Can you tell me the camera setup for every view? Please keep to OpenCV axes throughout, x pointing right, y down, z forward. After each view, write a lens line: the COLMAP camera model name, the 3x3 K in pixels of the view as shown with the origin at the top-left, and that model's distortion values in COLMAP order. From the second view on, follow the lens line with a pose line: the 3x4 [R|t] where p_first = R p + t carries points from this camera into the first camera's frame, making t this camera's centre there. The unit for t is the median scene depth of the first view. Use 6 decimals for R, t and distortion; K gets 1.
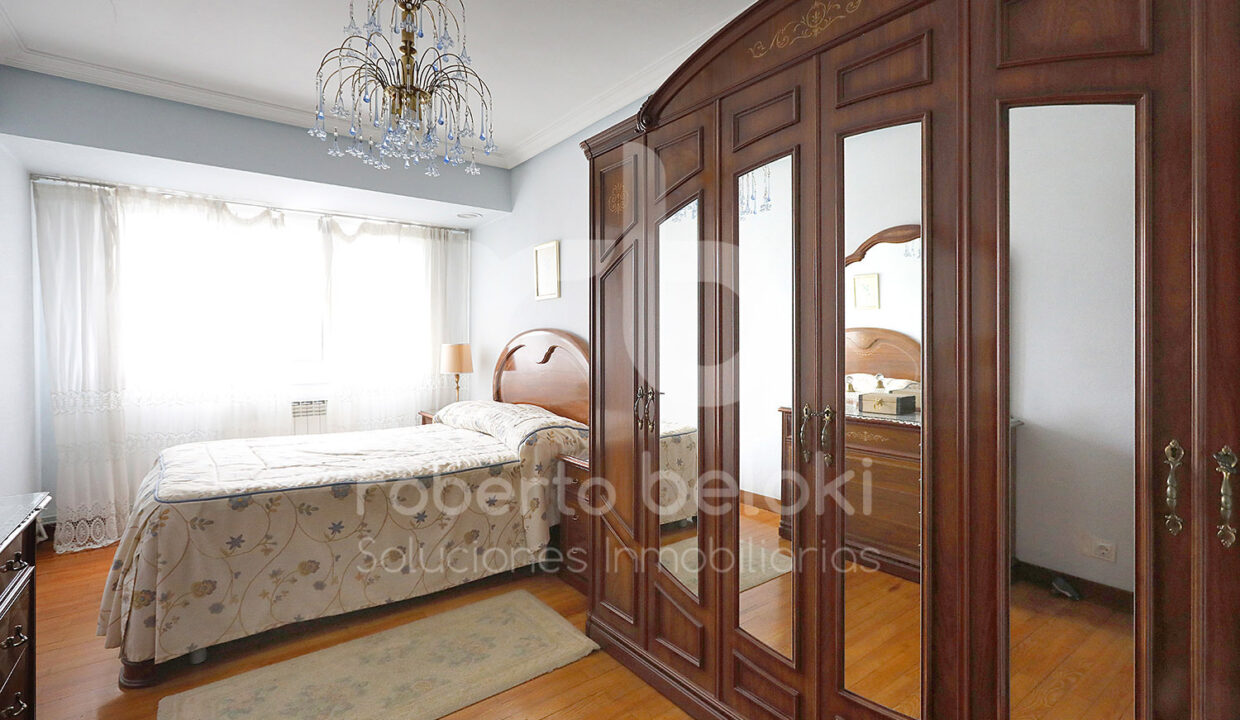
lens RADIAL K [[549.6, 0, 617.5], [0, 549.6, 370.6], [0, 0, 1]] dist [0.000116, 0.000463]
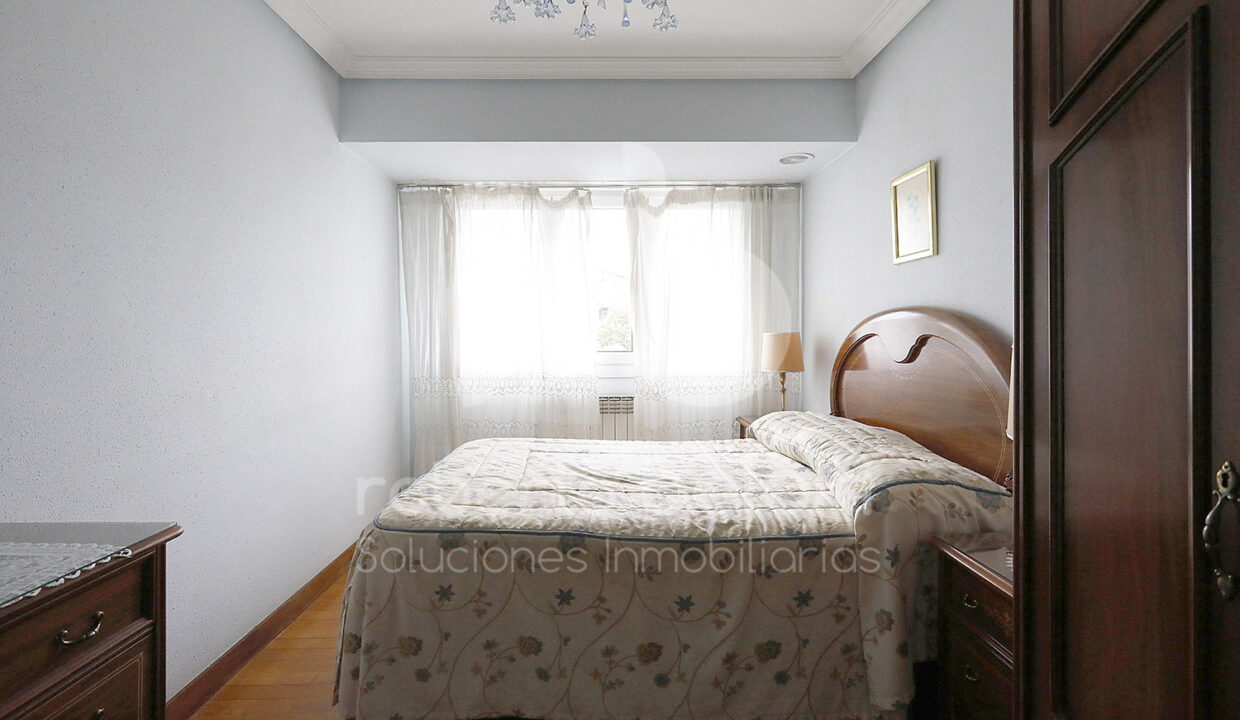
lens RADIAL K [[568.6, 0, 602.2], [0, 568.6, 332.2], [0, 0, 1]] dist [-0.002335, 0.000199]
pose [[0.801621, -0.005306, -0.597809, -0.029987], [-0.024960, 0.998792, -0.042334, -0.013856], [0.597311, 0.048857, 0.800520, 0.311032]]
